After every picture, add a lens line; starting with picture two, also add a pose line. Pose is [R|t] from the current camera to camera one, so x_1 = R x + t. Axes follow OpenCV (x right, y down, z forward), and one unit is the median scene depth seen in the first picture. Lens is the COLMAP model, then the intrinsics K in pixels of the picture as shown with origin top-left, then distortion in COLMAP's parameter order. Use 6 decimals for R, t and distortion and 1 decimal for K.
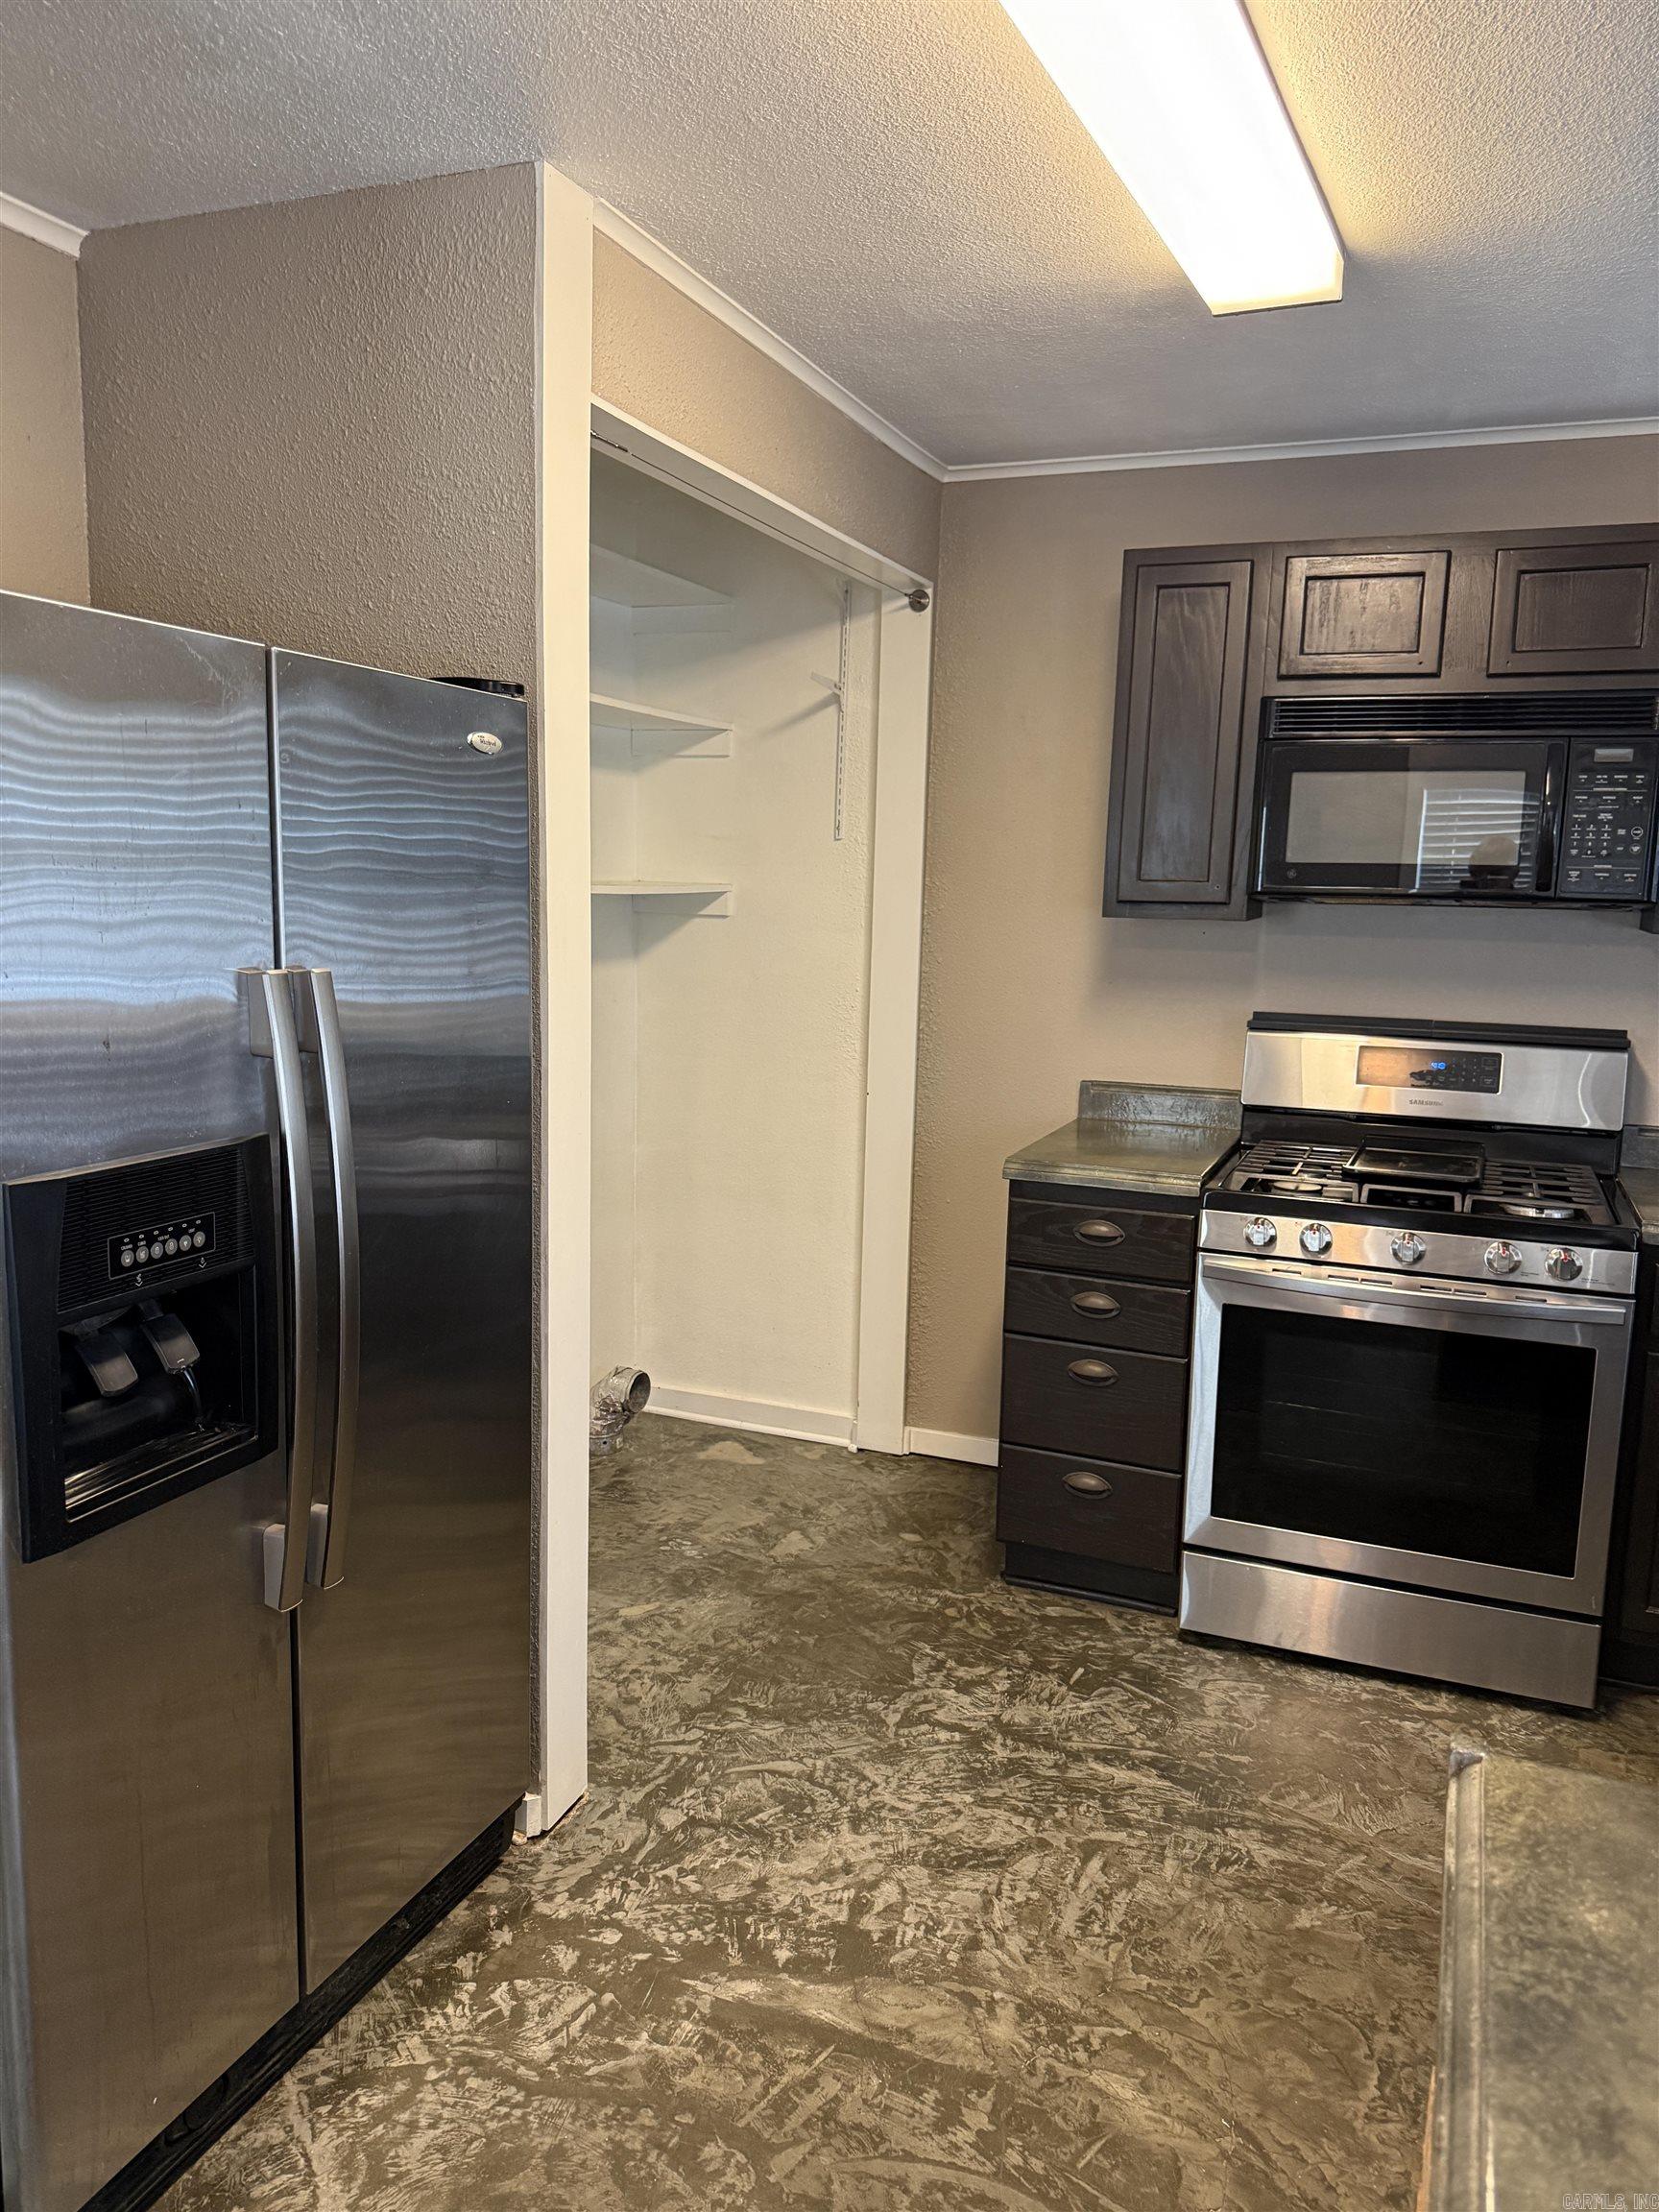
lens RADIAL K [[1578.6, 0, 837.5], [0, 1578.6, 1096.6], [0, 0, 1]] dist [0.148718, -0.202593]
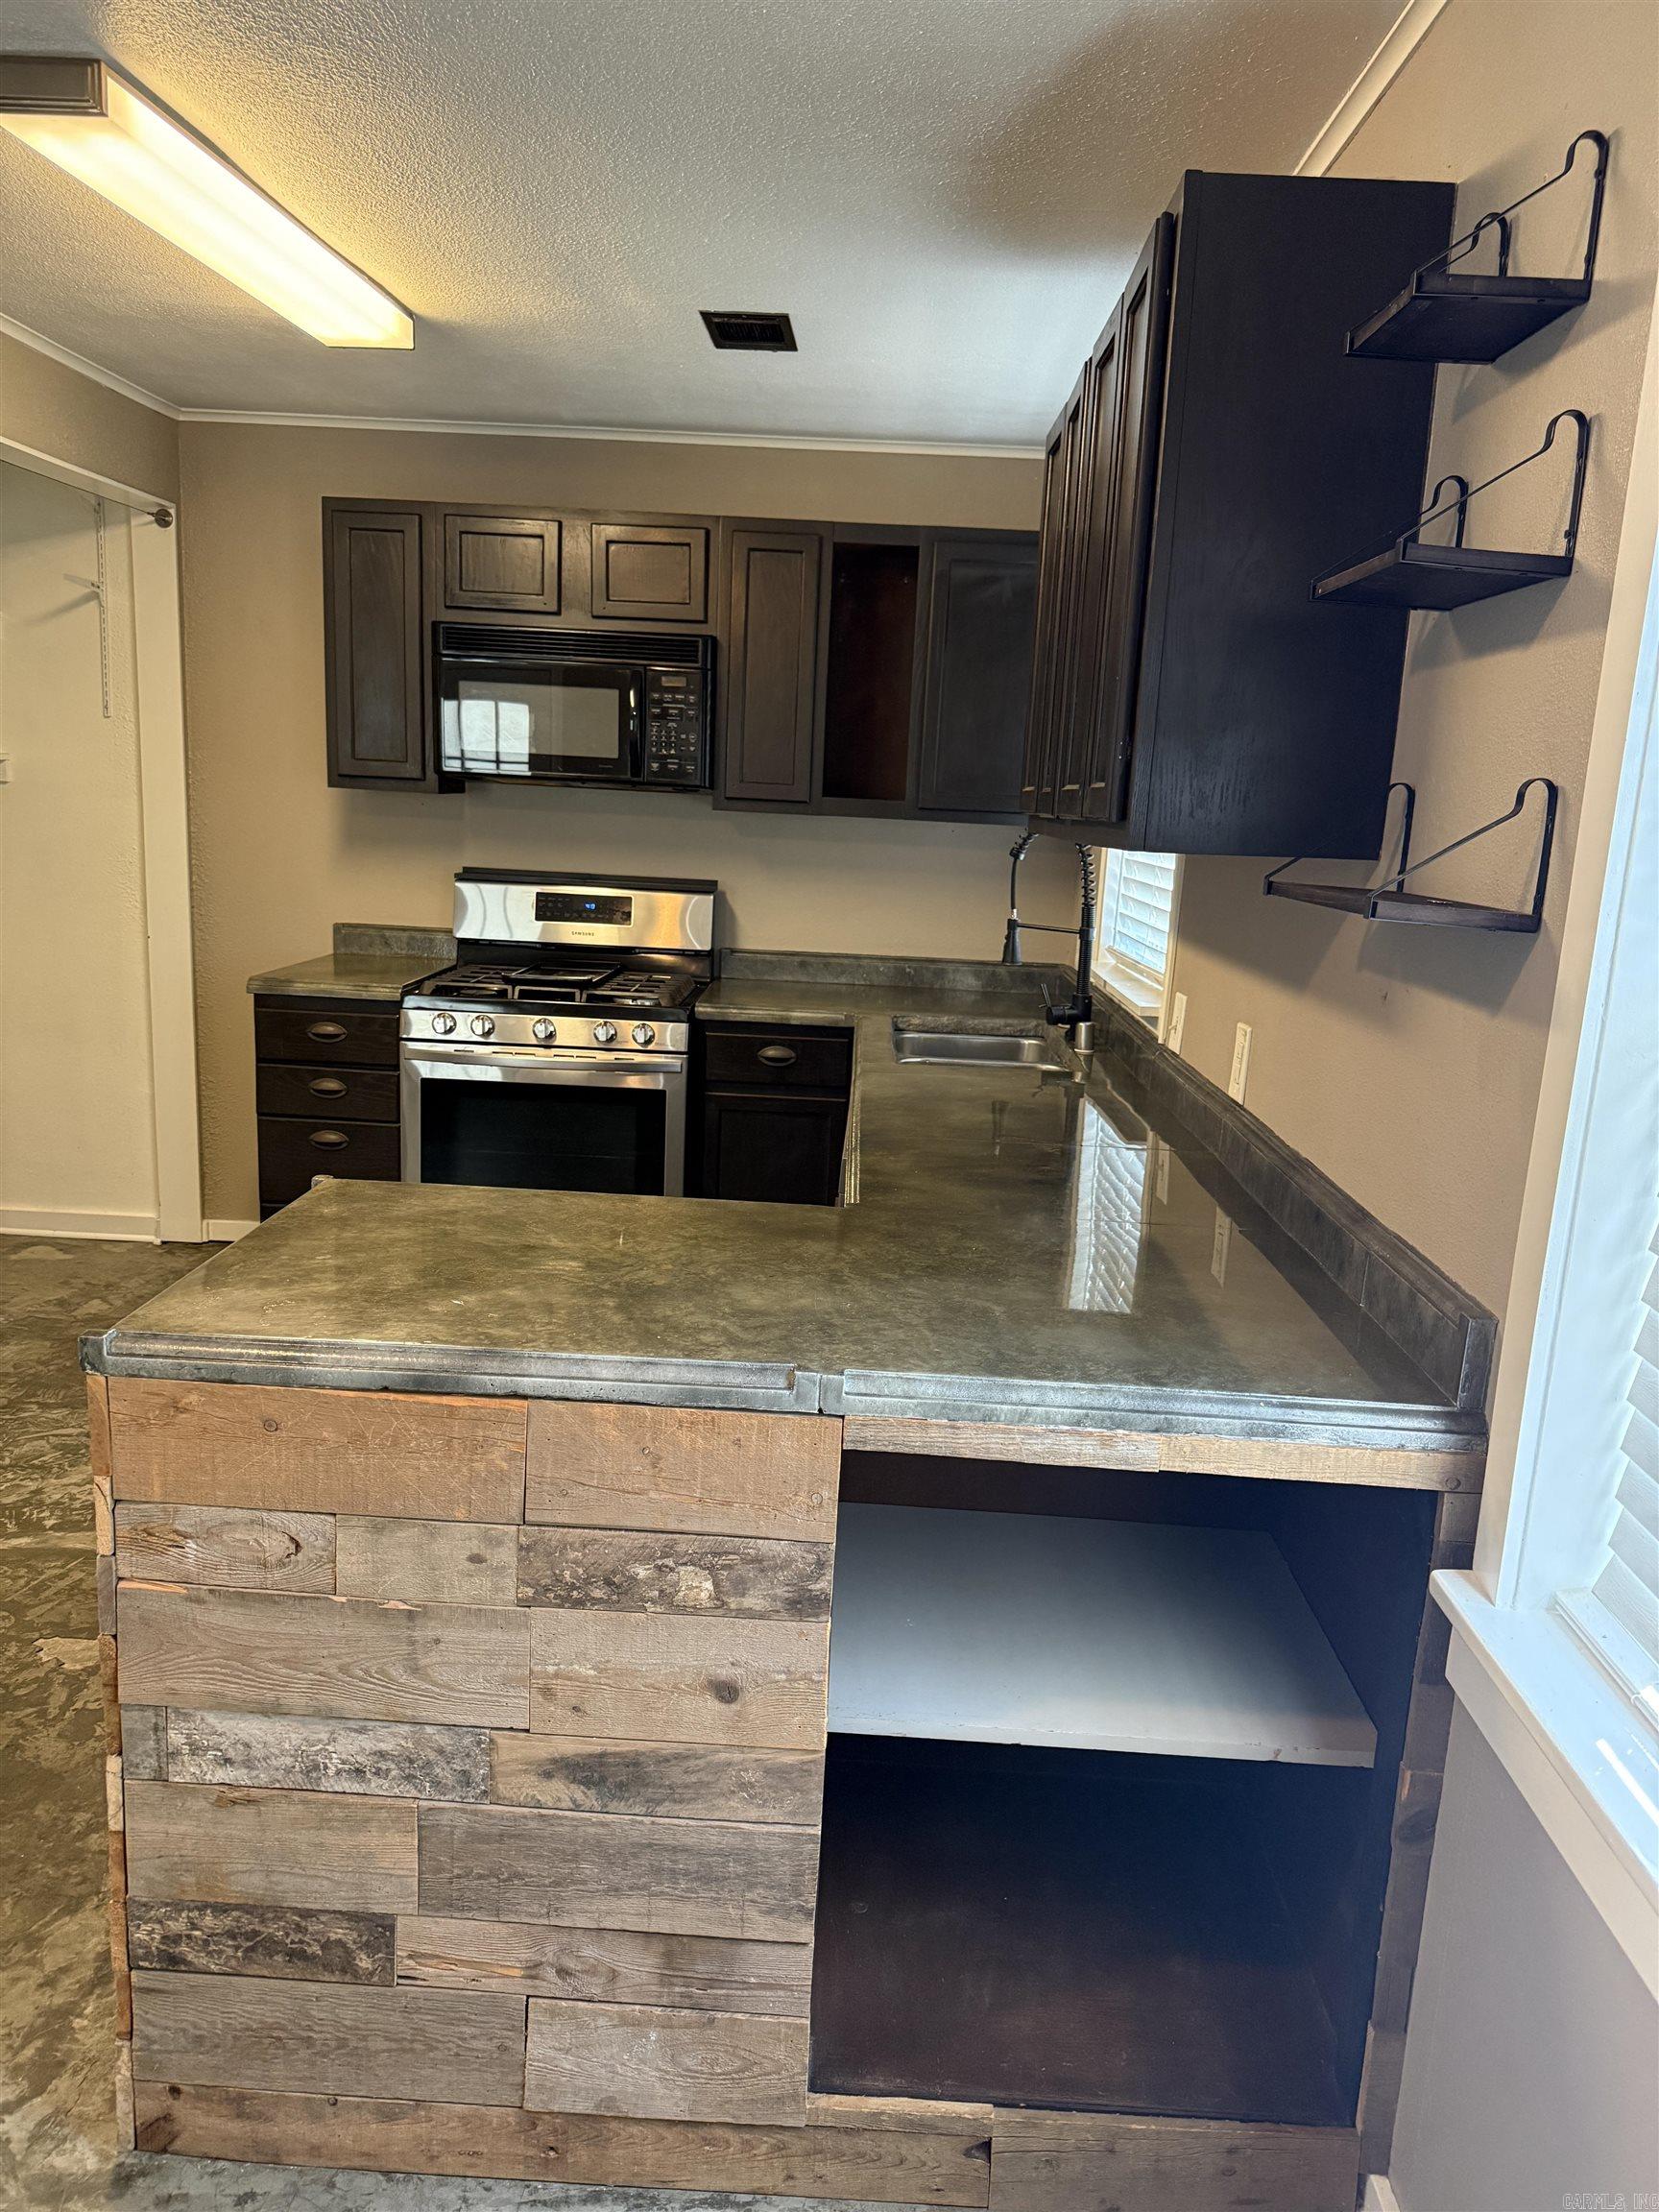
lens RADIAL K [[1575.6, 0, 829.5], [0, 1575.6, 1106.0], [0, 0, 1]] dist [0.033200, -0.033999]
pose [[0.937568, -0.046916, 0.344624, 0.093012], [0.023727, 0.997180, 0.071203, 0.058432], [-0.346993, -0.058581, 0.936036, -0.326010]]
